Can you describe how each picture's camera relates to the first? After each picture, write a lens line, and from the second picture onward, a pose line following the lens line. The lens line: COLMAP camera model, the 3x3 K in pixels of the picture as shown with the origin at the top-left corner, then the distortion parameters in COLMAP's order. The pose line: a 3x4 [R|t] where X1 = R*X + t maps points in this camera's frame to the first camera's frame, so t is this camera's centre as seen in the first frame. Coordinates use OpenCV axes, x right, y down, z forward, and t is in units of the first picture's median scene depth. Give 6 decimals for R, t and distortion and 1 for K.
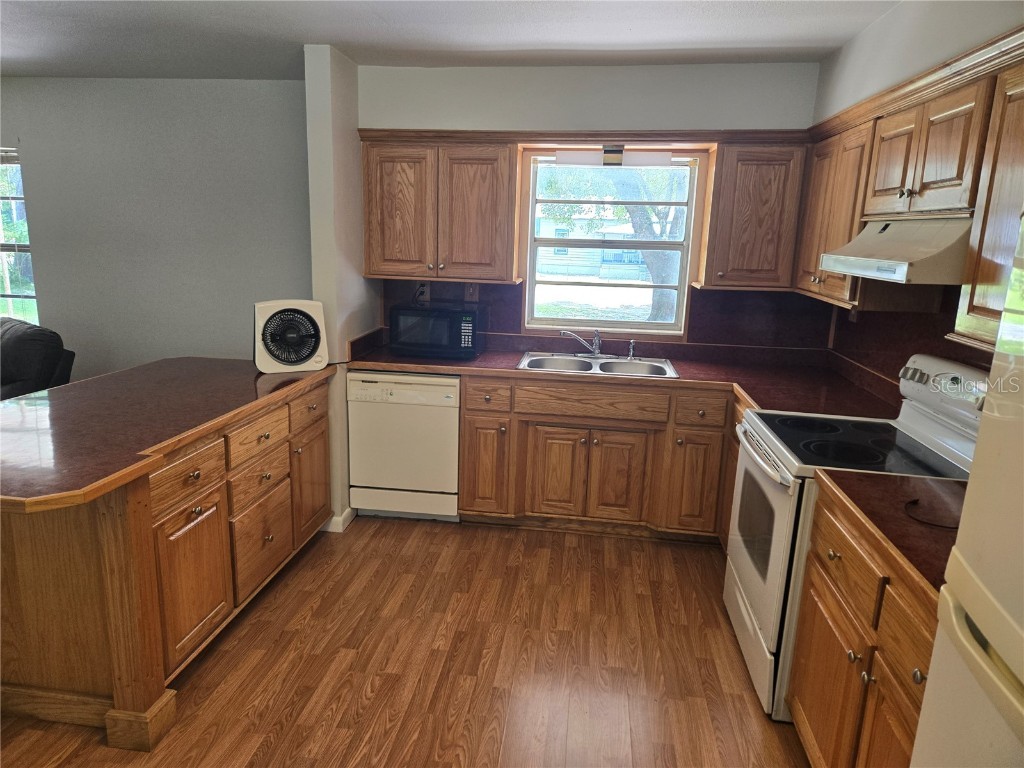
lens RADIAL K [[697.3, 0, 512.0], [0, 697.3, 384.0], [0, 0, 1]] dist [0.073877, -0.000464]
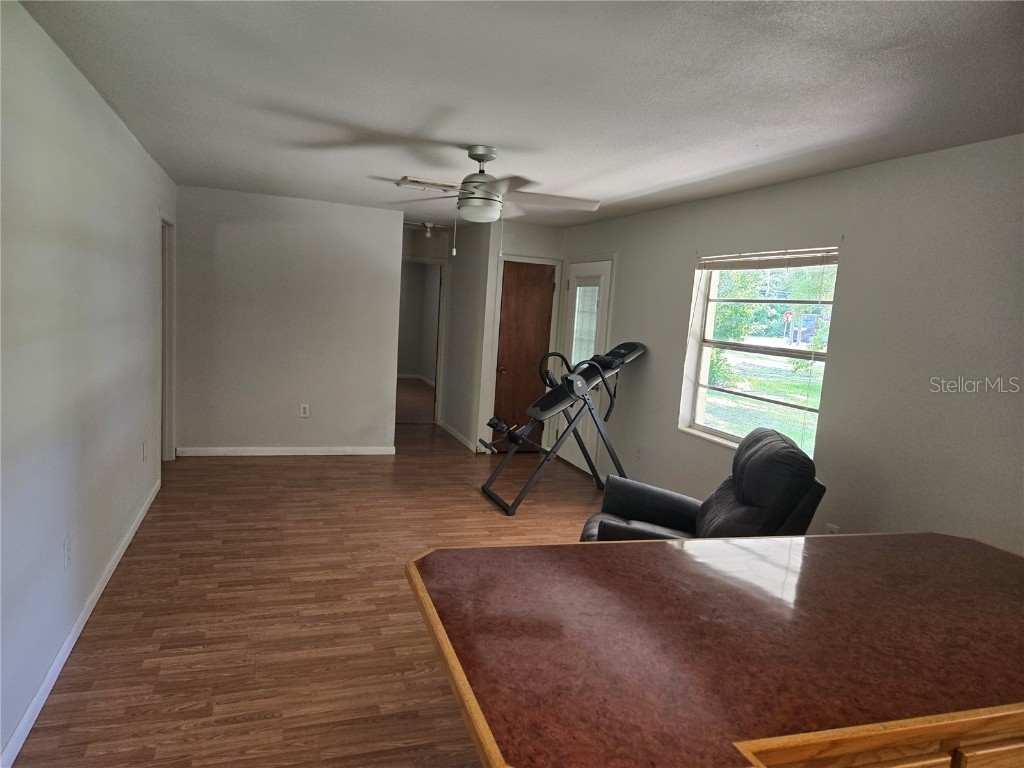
lens RADIAL K [[692.3, 0, 465.5], [0, 692.3, 384.2], [0, 0, 1]] dist [0.001473, 0.000701]
pose [[0.411148, 0.110134, -0.904891, -0.107738], [-0.242399, 0.970144, 0.007939, -0.072515], [0.878749, 0.216081, 0.425569, 0.340057]]
